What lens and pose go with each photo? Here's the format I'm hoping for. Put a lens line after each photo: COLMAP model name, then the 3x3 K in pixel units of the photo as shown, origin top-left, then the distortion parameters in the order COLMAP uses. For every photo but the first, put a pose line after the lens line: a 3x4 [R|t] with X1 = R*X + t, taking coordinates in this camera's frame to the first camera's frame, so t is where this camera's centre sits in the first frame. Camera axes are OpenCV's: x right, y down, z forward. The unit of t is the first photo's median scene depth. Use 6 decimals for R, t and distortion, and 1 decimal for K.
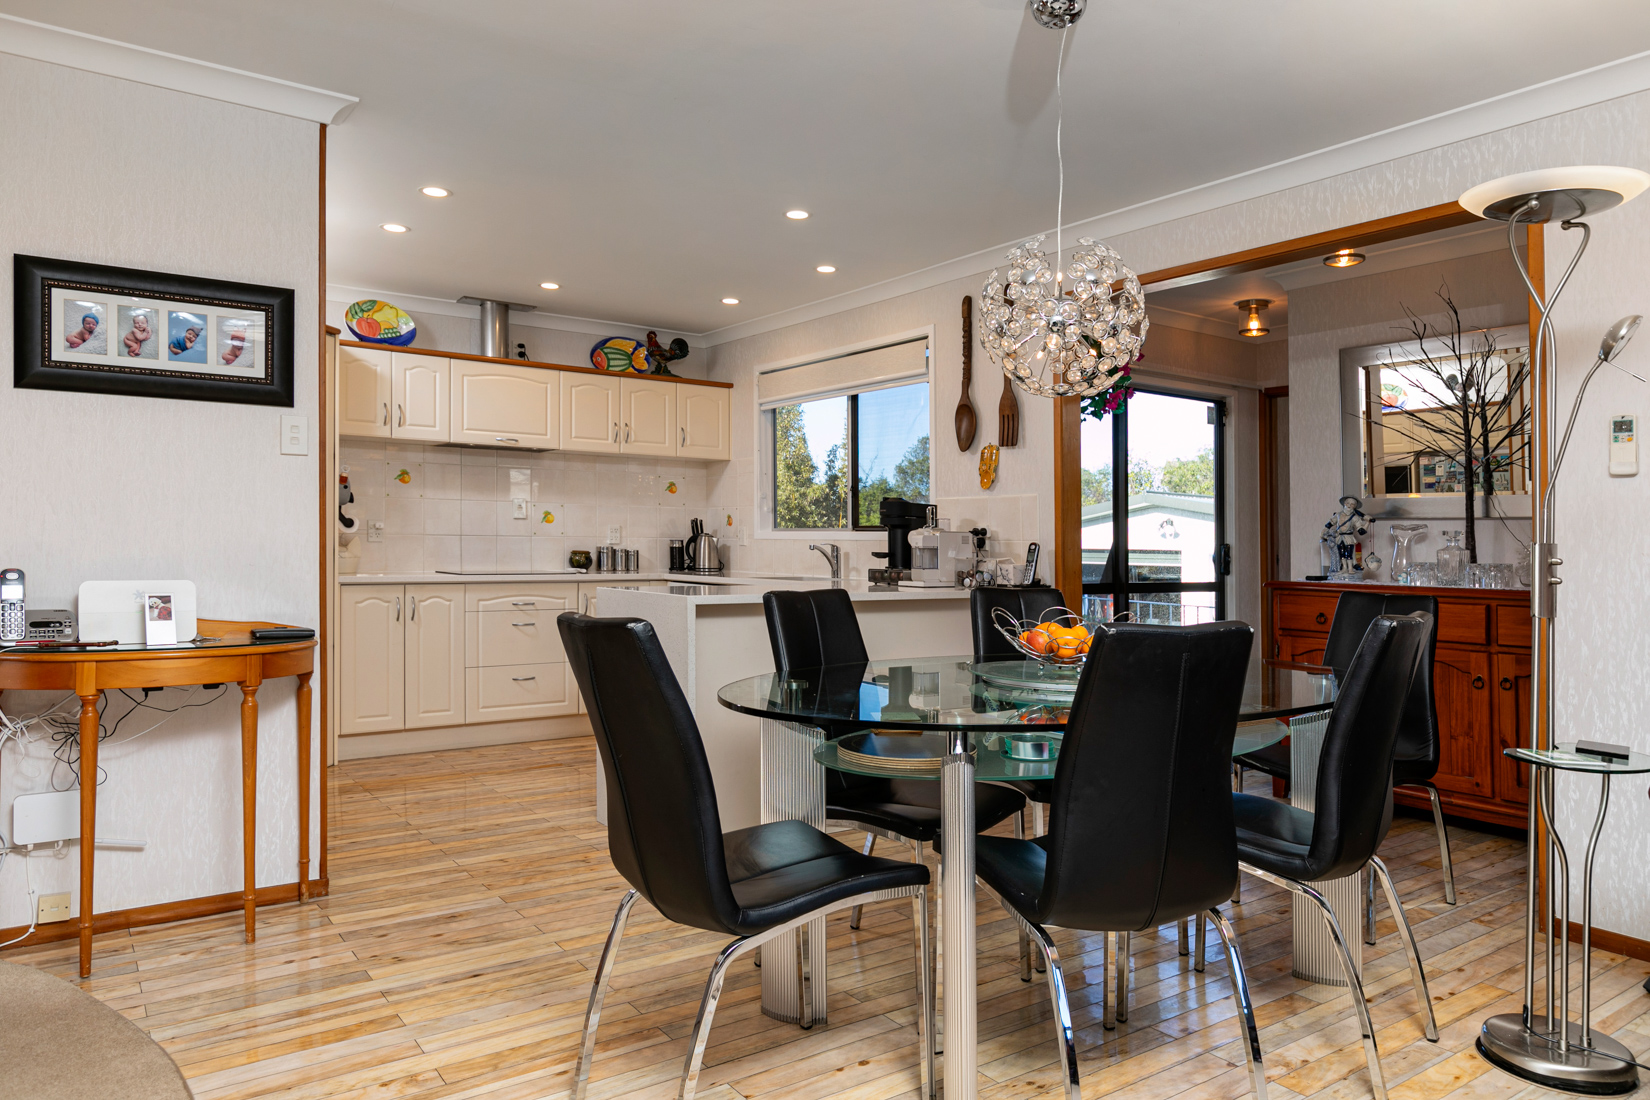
lens RADIAL K [[1084.5, 0, 826.6], [0, 1084.5, 544.3], [0, 0, 1]] dist [0.000685, 0.000482]
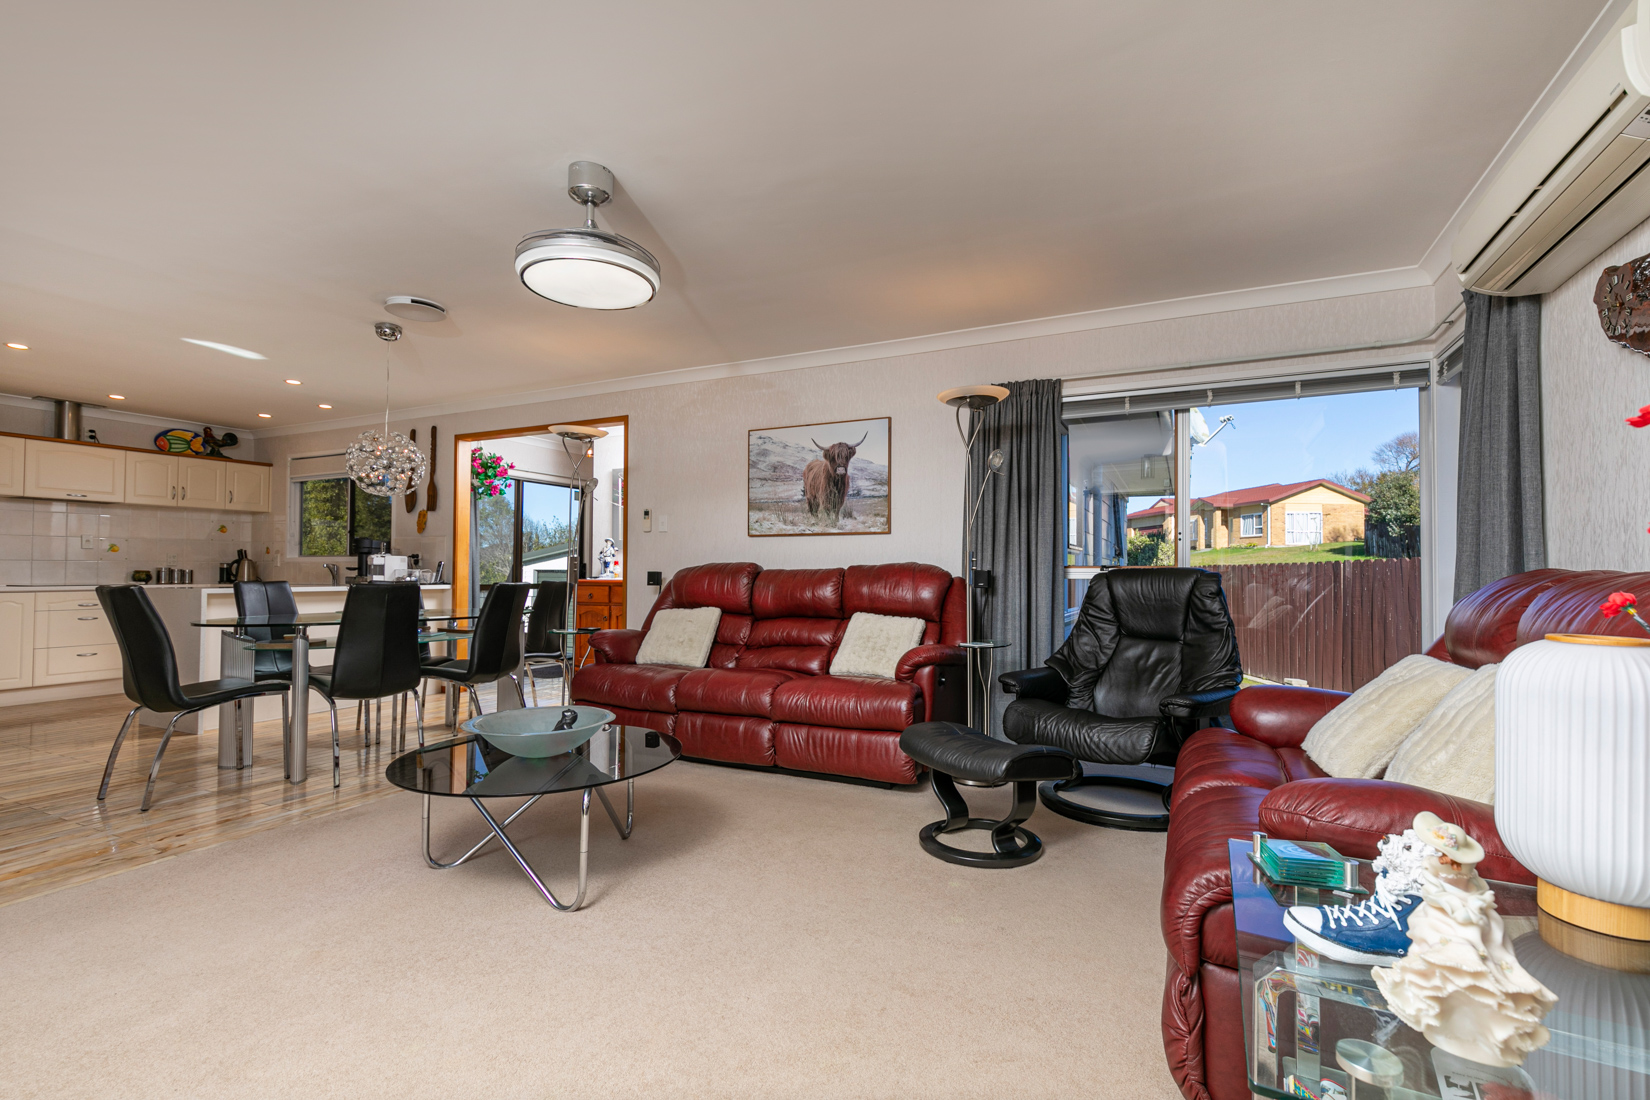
lens RADIAL K [[750.6, 0, 822.9], [0, 750.6, 536.7], [0, 0, 1]] dist [0.003159, -0.000215]
pose [[0.885605, 0.009938, 0.464332, 0.120889], [0.010135, 0.999120, -0.040713, 0.011235], [-0.464328, 0.040761, 0.884725, -0.351307]]
